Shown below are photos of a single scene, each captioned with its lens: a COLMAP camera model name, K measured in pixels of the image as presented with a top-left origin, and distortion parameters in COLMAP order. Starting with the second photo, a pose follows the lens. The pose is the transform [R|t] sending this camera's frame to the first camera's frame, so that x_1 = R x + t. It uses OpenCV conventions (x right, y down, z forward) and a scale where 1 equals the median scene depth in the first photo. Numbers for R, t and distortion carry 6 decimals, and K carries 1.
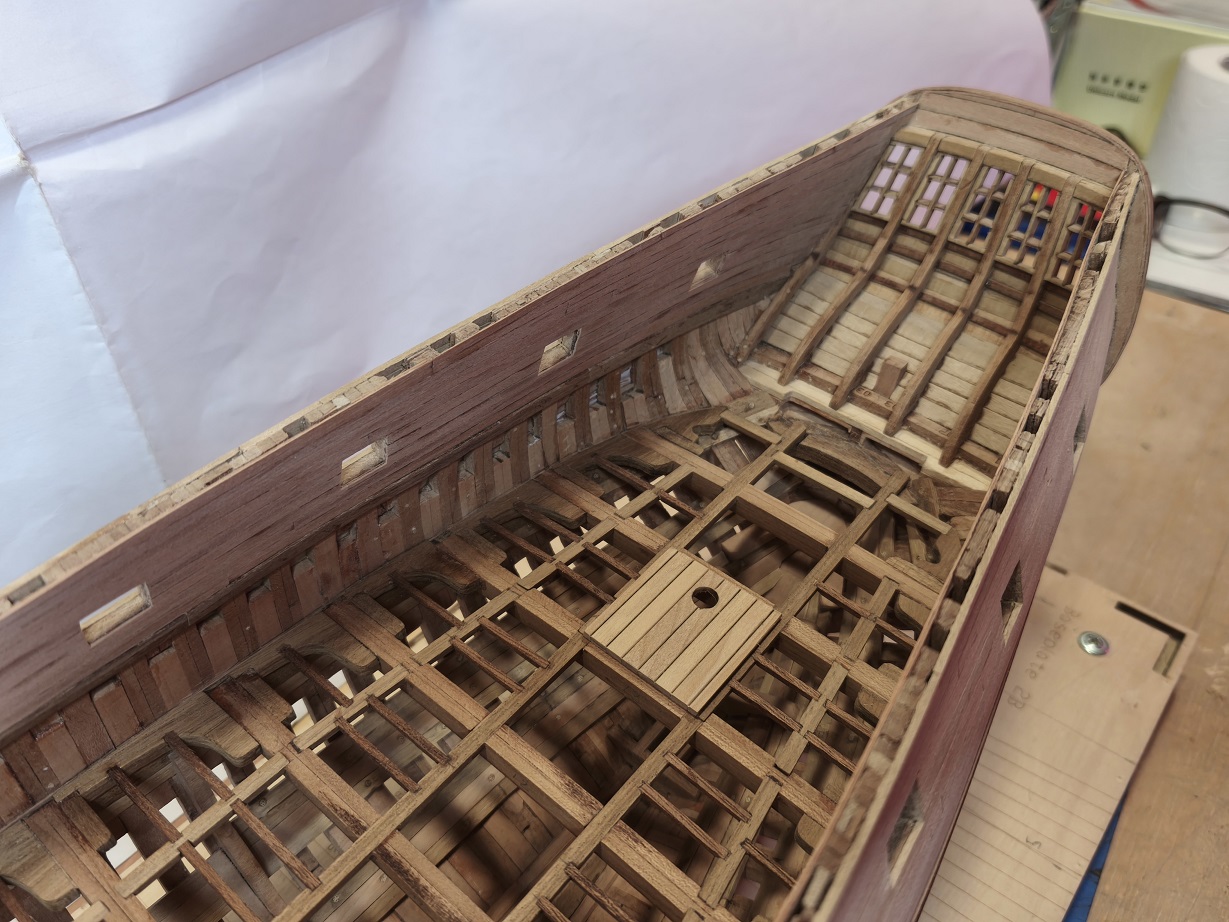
lens RADIAL K [[1008.1, 0, 618.1], [0, 1008.1, 434.7], [0, 0, 1]] dist [0.021287, 0.004399]
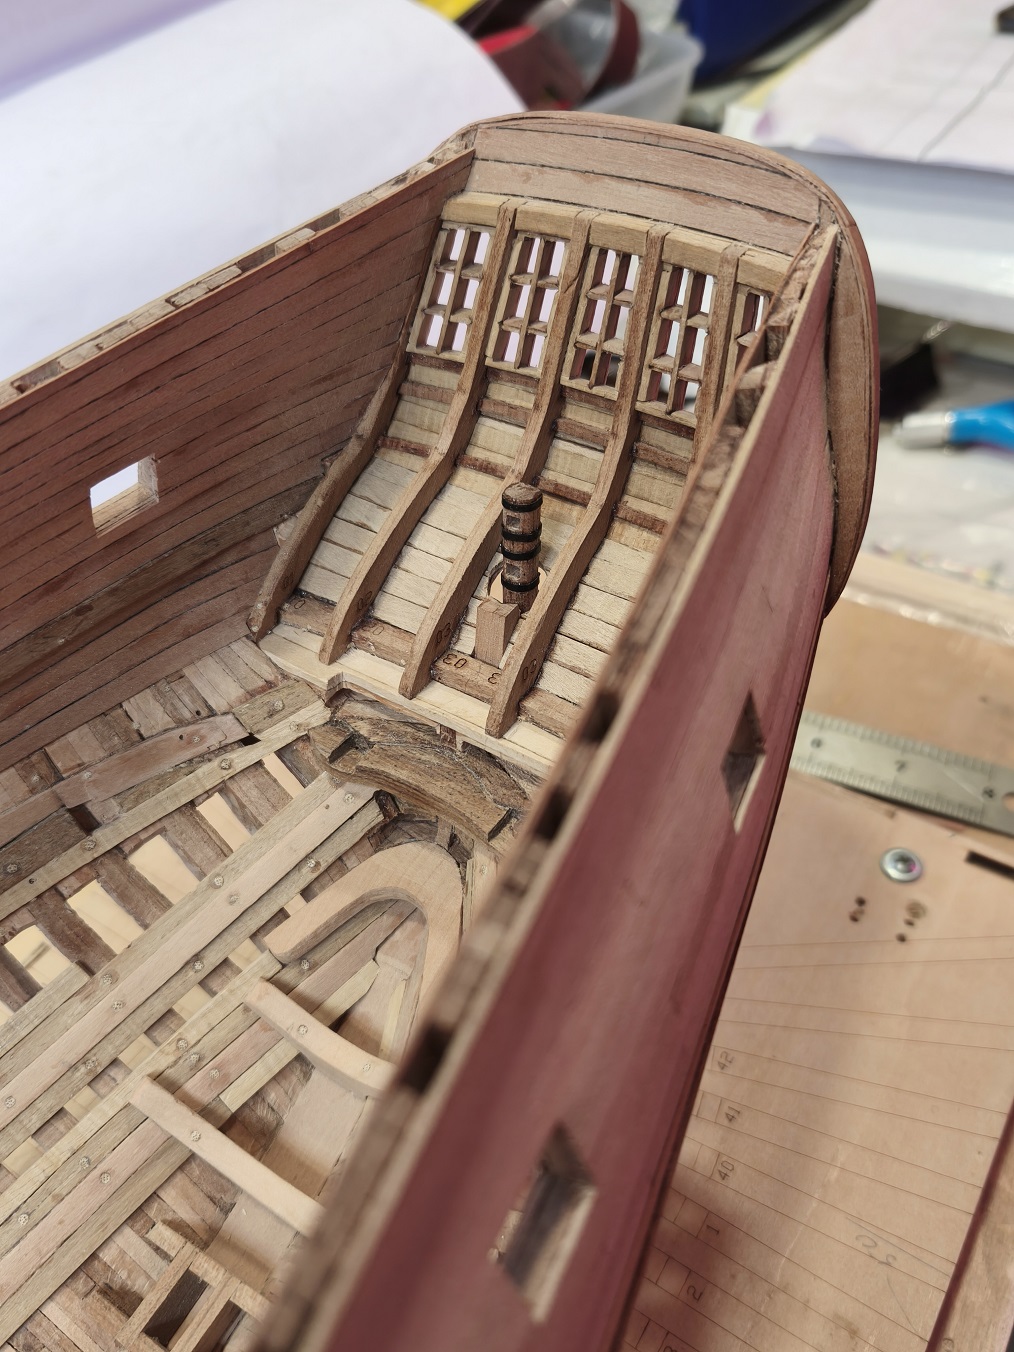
lens RADIAL K [[1109.0, 0, 508.0], [0, 1109.0, 657.1], [0, 0, 1]] dist [0.021287, 0.004399]
pose [[0.990098, -0.135931, 0.035045, 0.253435], [0.134032, 0.989622, 0.051806, -0.074488], [-0.041724, -0.046596, 0.998042, 0.358130]]
